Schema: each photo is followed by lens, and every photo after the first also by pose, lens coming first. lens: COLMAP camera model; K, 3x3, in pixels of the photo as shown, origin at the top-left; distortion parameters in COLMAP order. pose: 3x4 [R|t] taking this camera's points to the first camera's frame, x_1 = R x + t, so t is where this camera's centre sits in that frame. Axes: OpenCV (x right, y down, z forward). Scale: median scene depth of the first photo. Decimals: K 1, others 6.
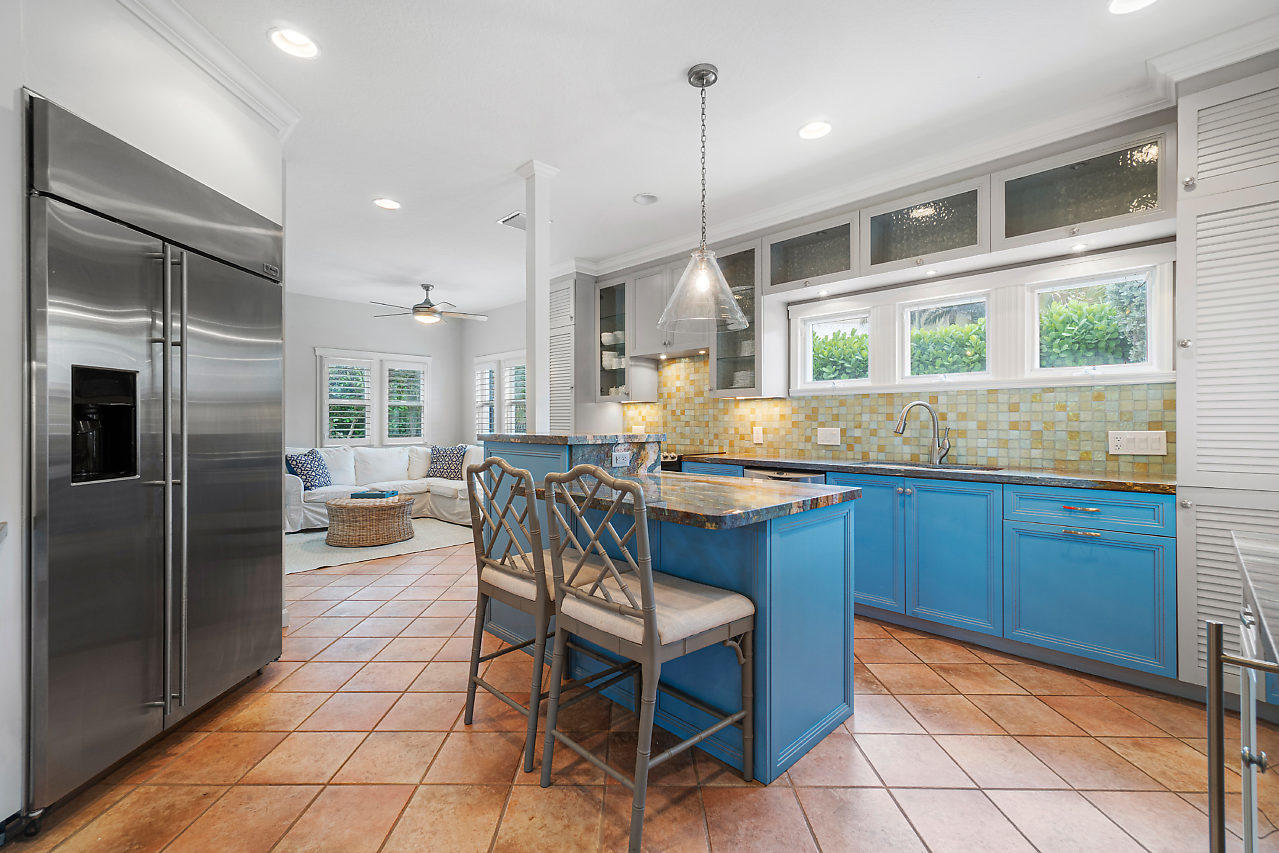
lens RADIAL K [[547.8, 0, 637.0], [0, 547.8, 417.1], [0, 0, 1]] dist [-0.004448, 0.002097]
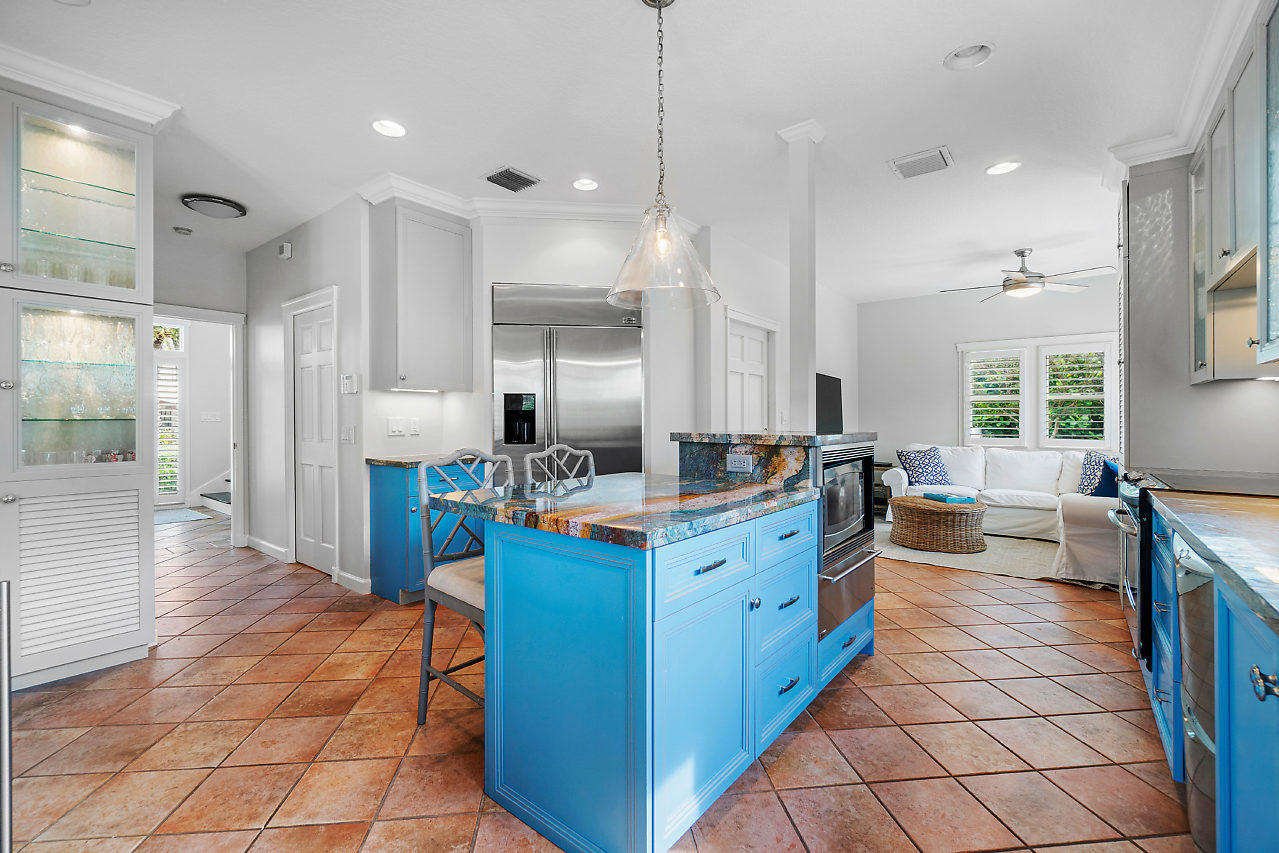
lens RADIAL K [[547.8, 0, 626.5], [0, 547.8, 416.6], [0, 0, 1]] dist [-0.004448, 0.002097]
pose [[0.117985, -0.002618, -0.993012, 0.517081], [0.004322, 0.999988, -0.002123, 0.004363], [0.993006, -0.004041, 0.117995, 0.484968]]
